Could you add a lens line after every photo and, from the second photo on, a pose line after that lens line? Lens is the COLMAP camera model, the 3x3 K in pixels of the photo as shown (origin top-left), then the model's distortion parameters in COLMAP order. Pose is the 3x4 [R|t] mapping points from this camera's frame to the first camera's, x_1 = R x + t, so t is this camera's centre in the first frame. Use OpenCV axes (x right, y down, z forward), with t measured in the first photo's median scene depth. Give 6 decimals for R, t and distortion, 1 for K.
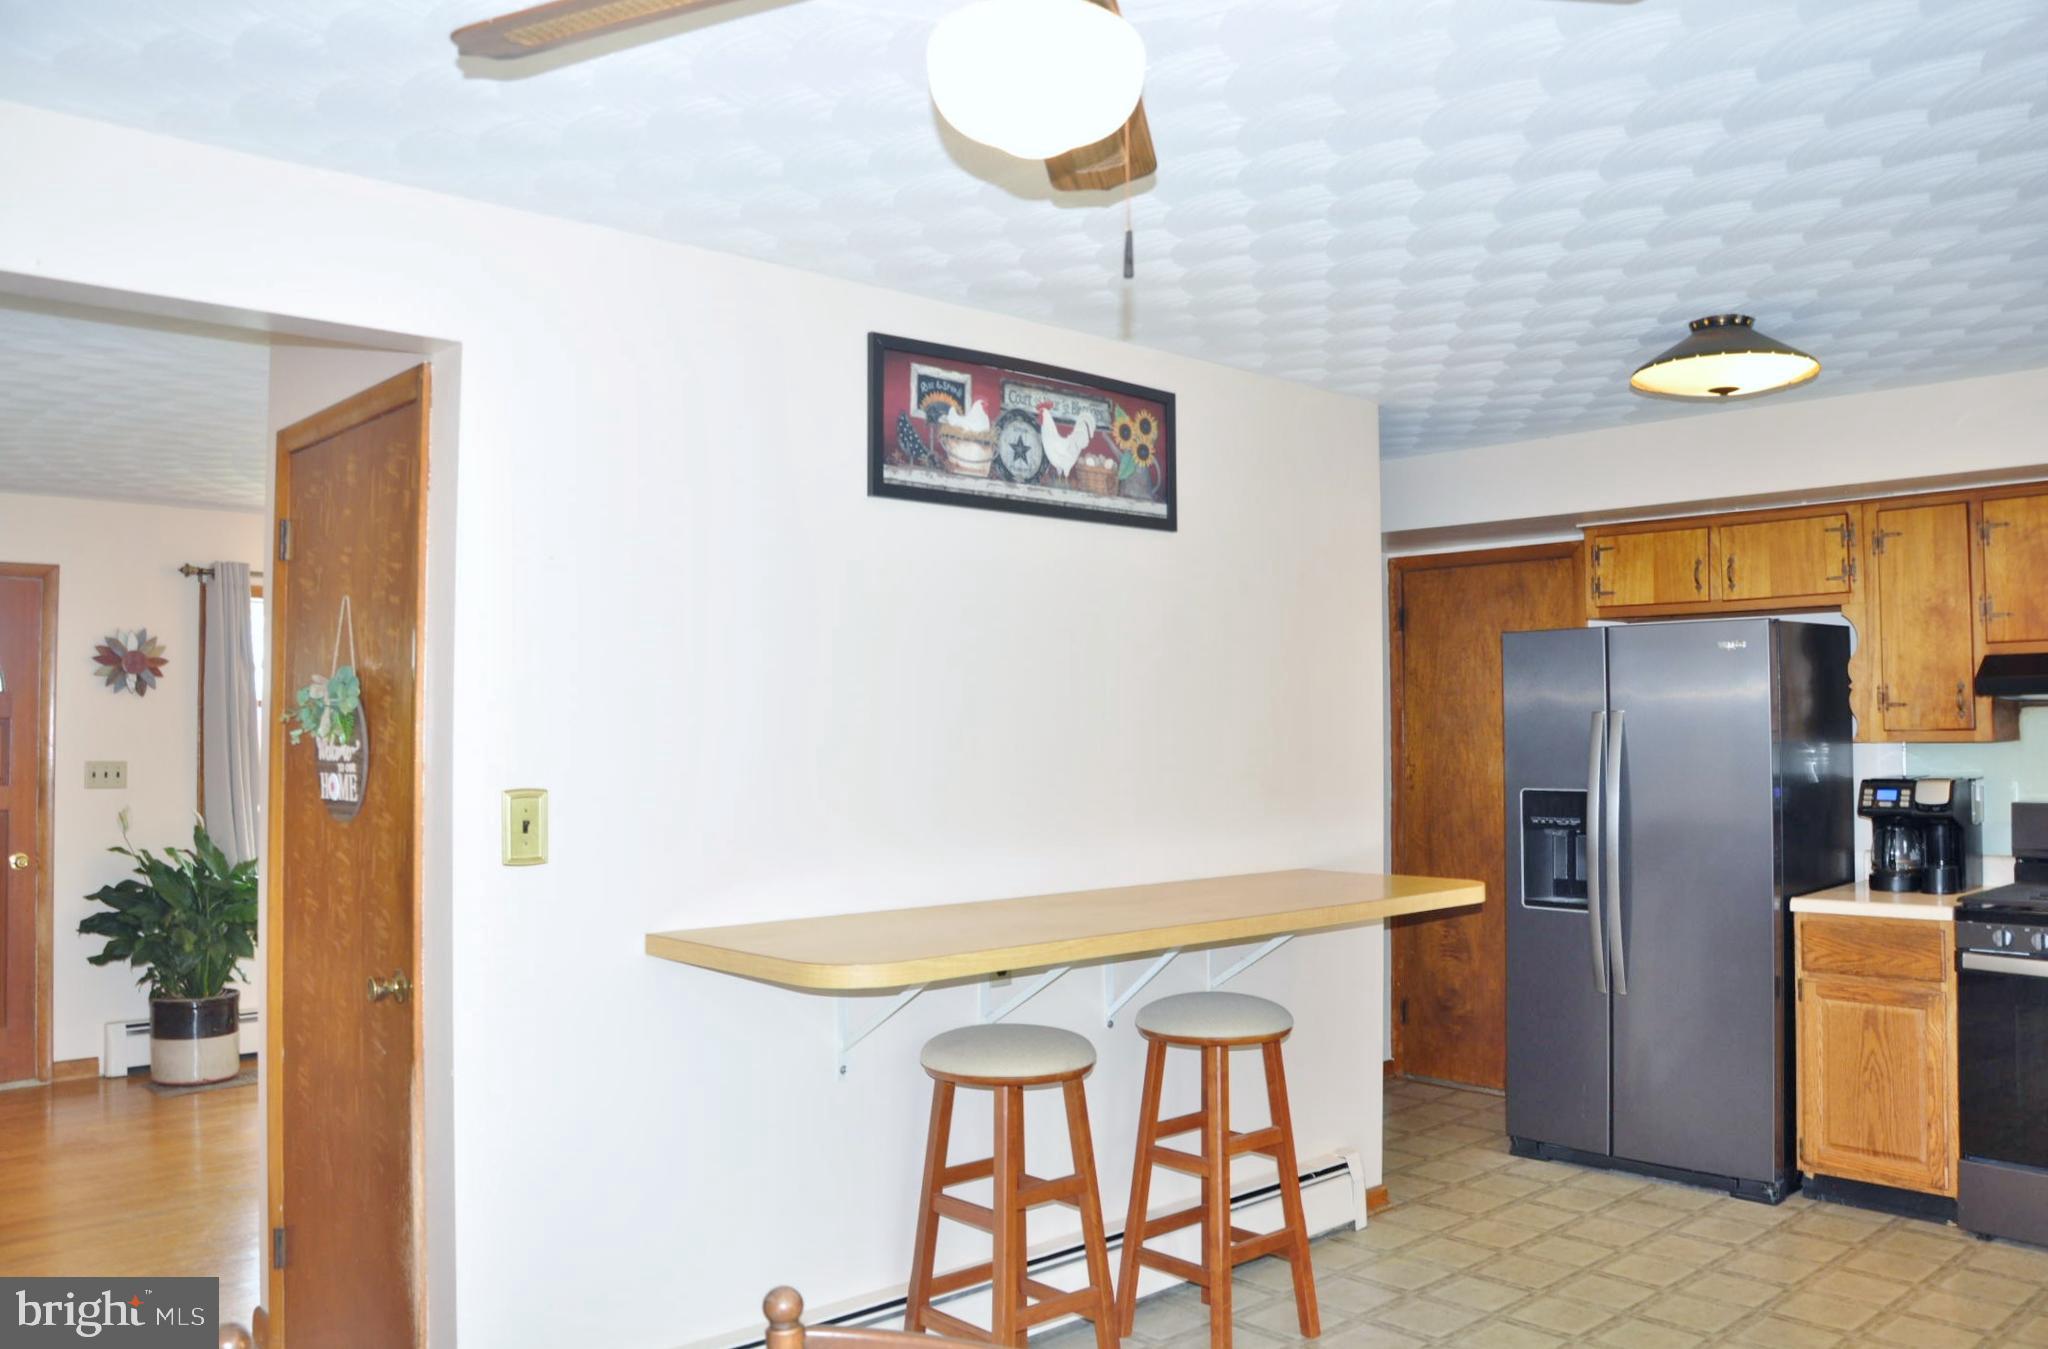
lens RADIAL K [[1591.1, 0, 1024.0], [0, 1591.1, 674.5], [0, 0, 1]] dist [-0.165885, 0.119355]
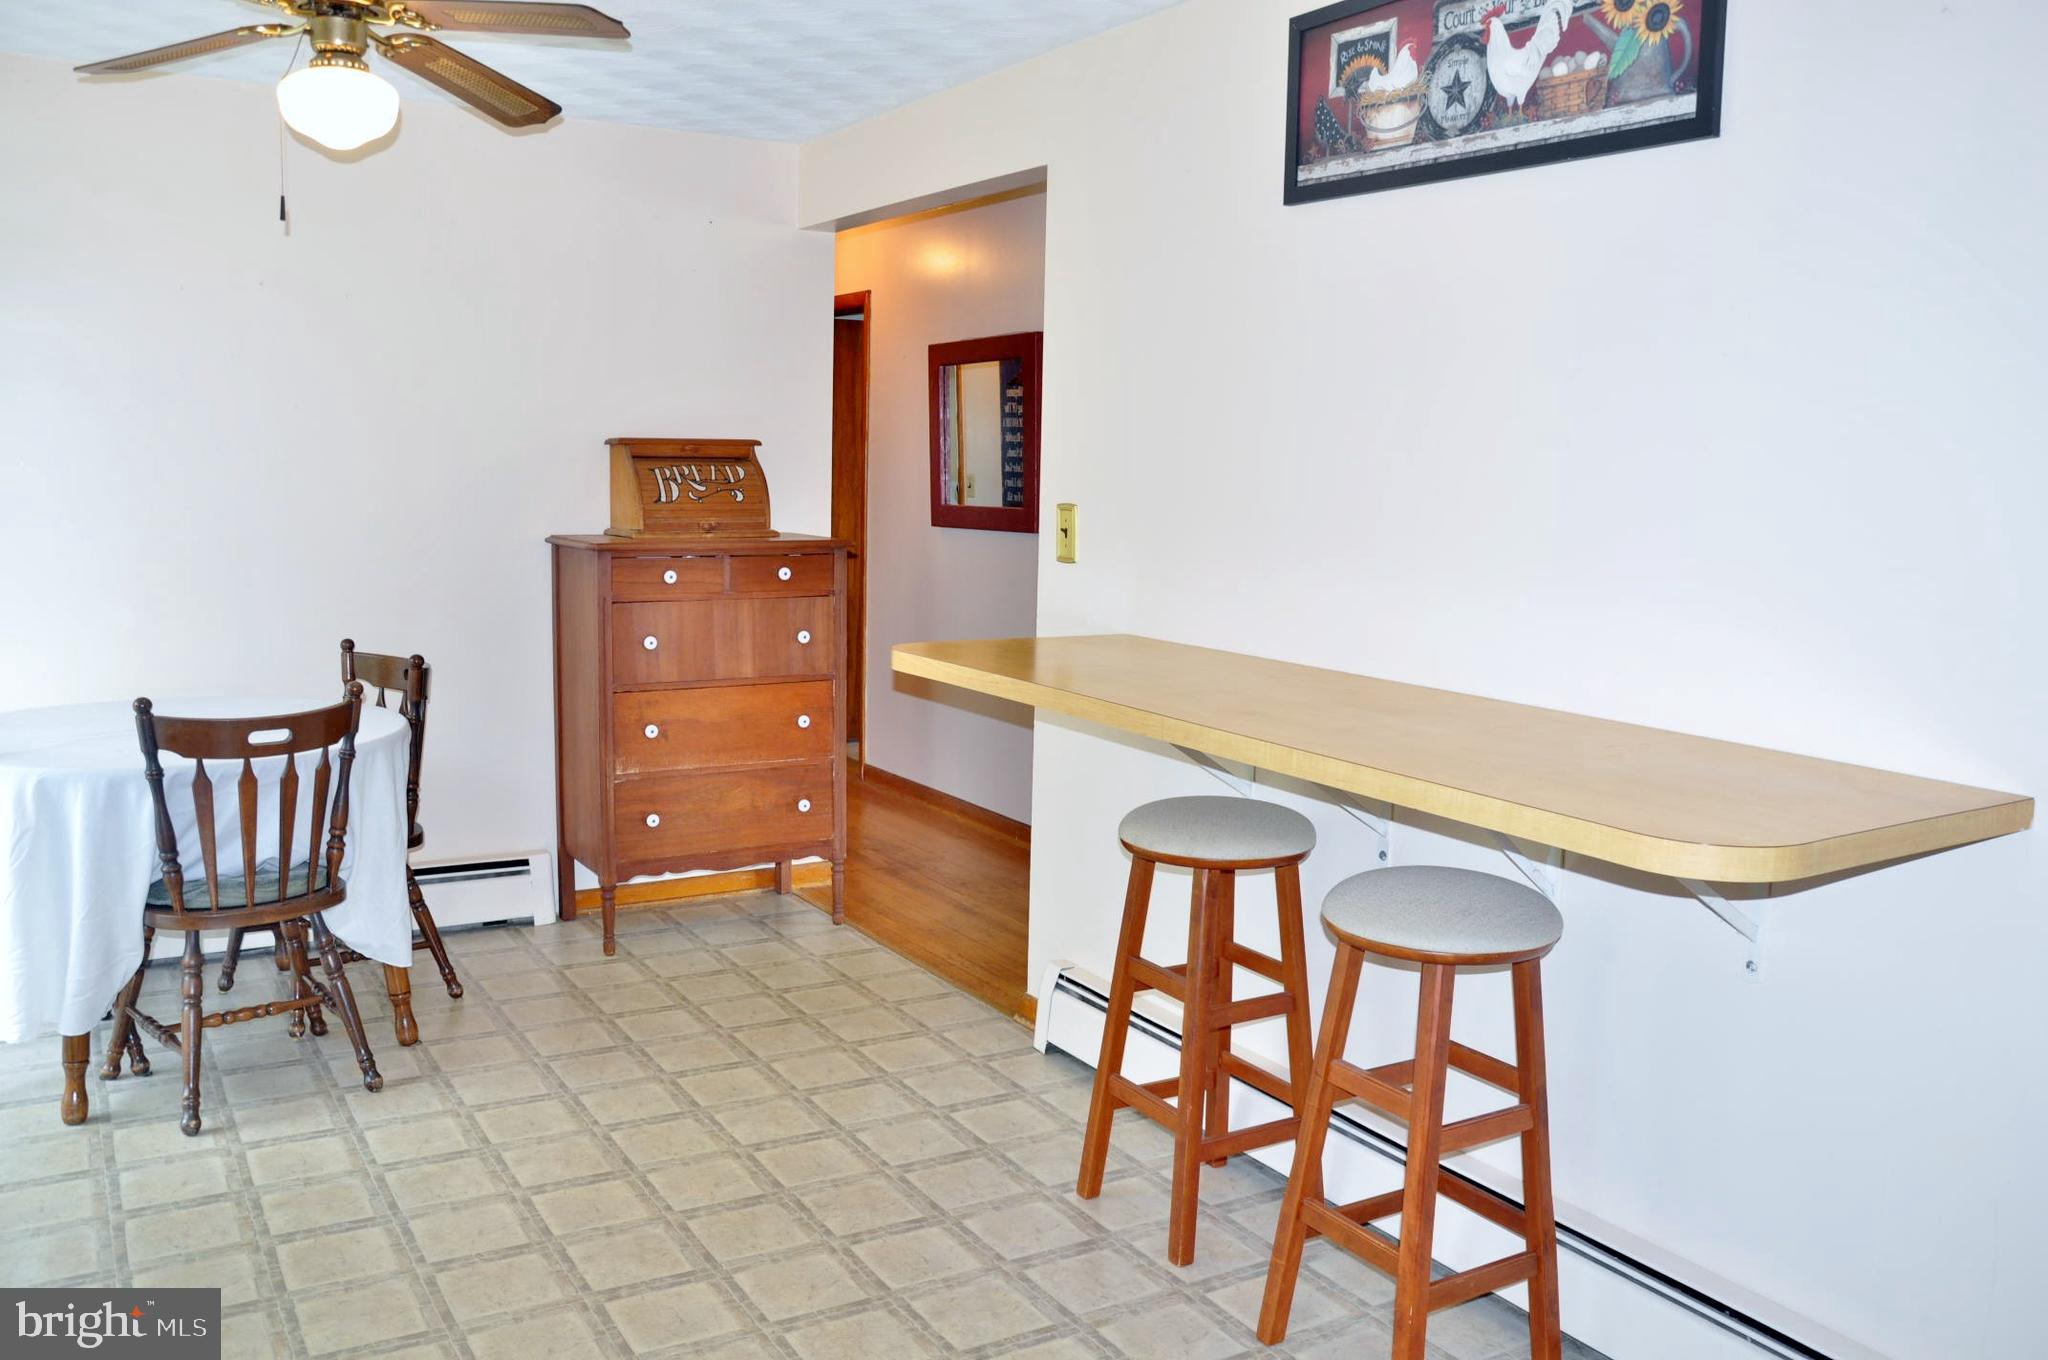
lens RADIAL K [[1613.3, 0, 1034.0], [0, 1613.3, 679.3], [0, 0, 1]] dist [-0.162459, 0.127323]
pose [[-0.184371, 0.136650, -0.973311, 0.685997], [0.011719, 0.990523, 0.136846, 0.023630], [0.982787, 0.013824, -0.184226, 0.834775]]
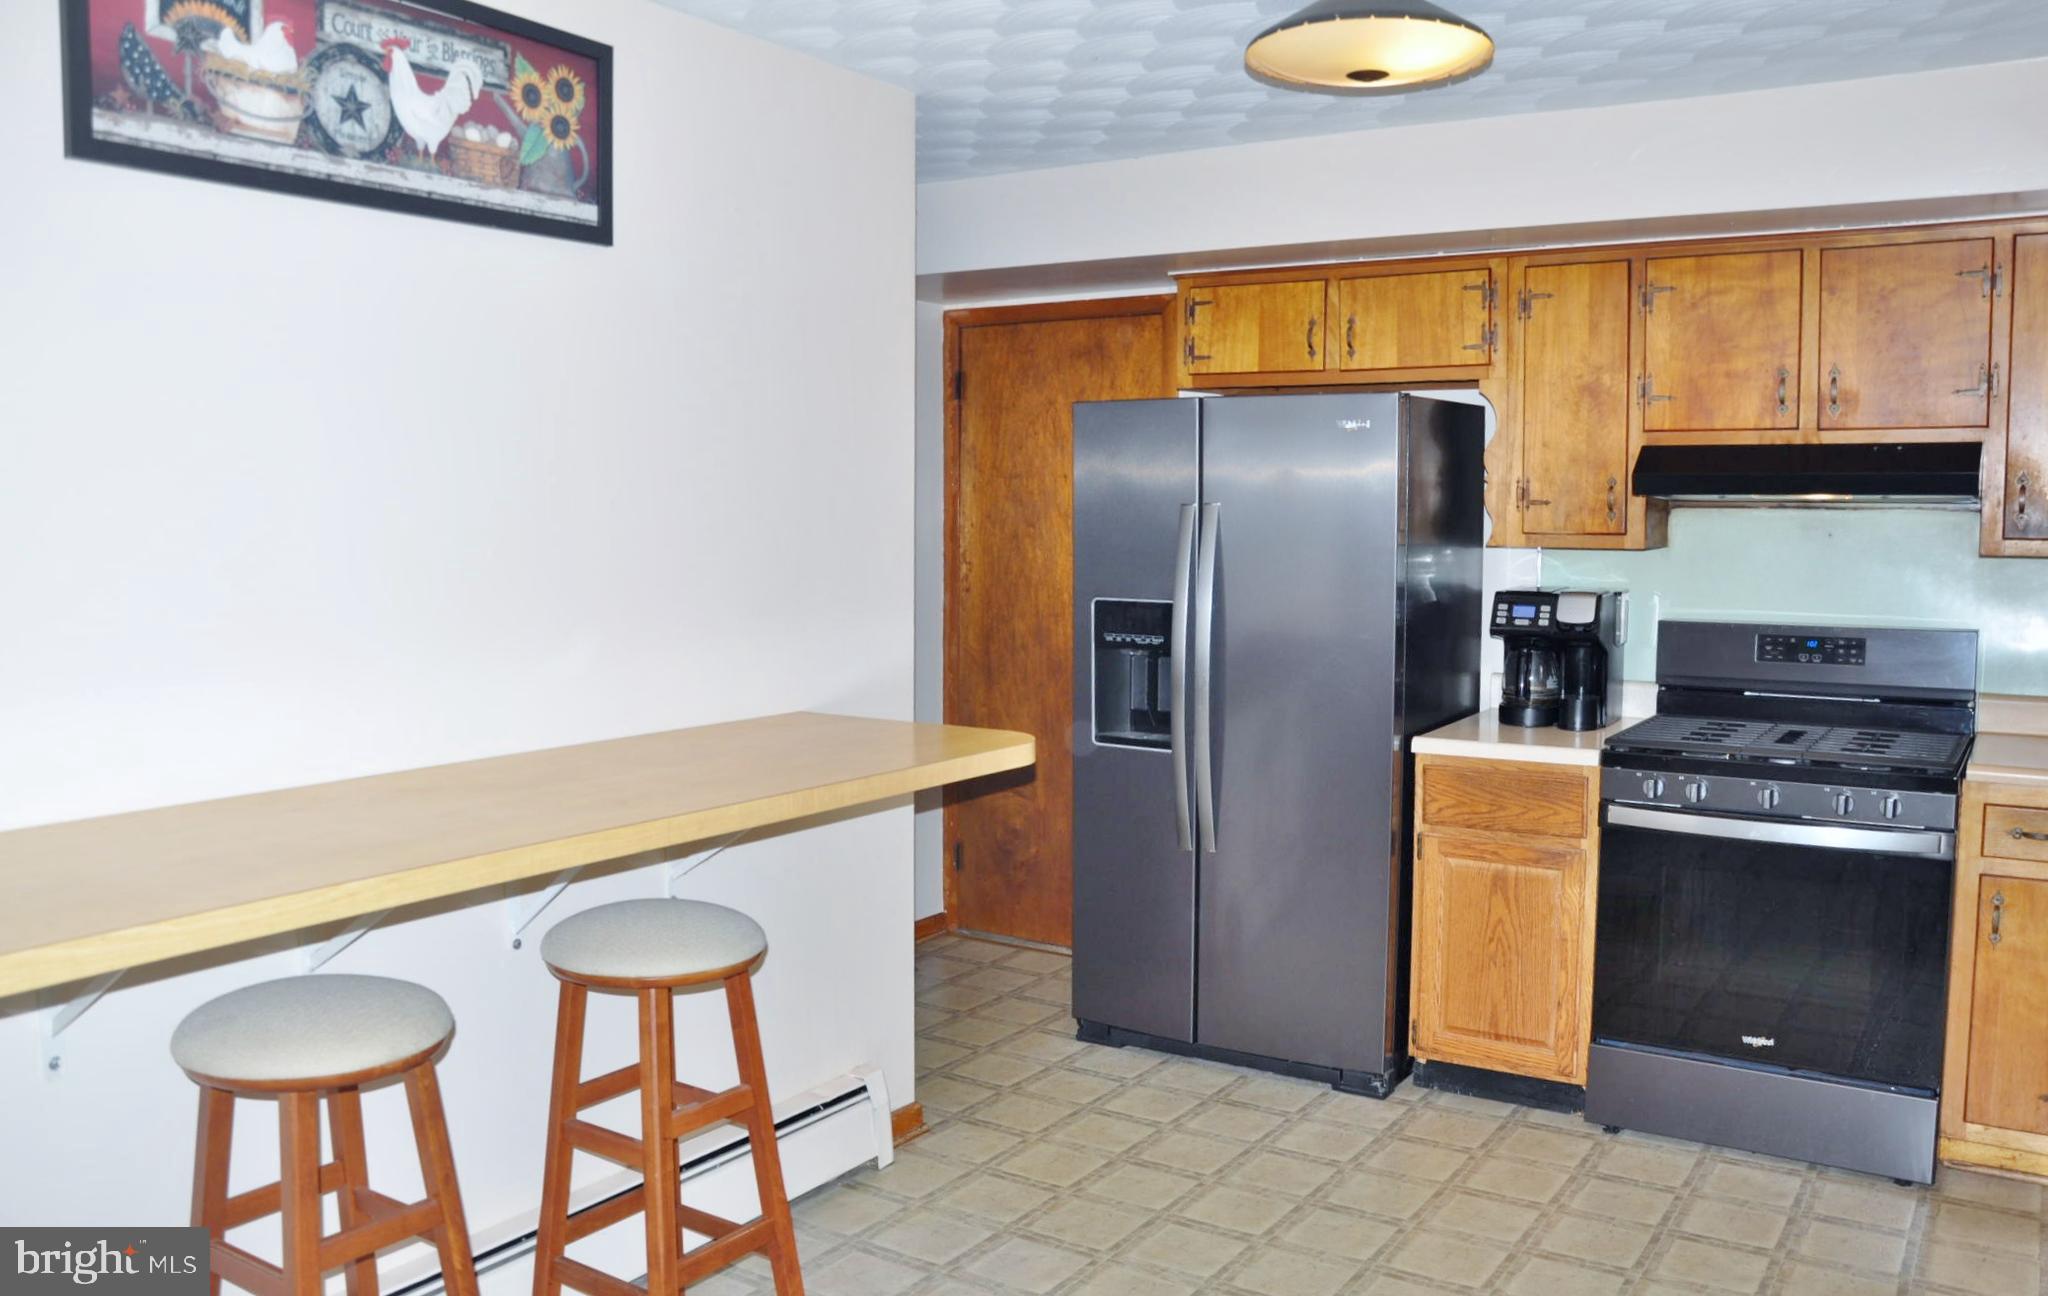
lens RADIAL K [[1634.2, 0, 1024.0], [0, 1634.2, 648.0], [0, 0, 1]] dist [-0.170235, 0.135520]
pose [[0.968130, -0.013383, 0.250090, 0.089774], [-0.016857, 0.992824, 0.118388, -0.000389], [-0.249880, -0.118830, 0.960958, 0.244429]]
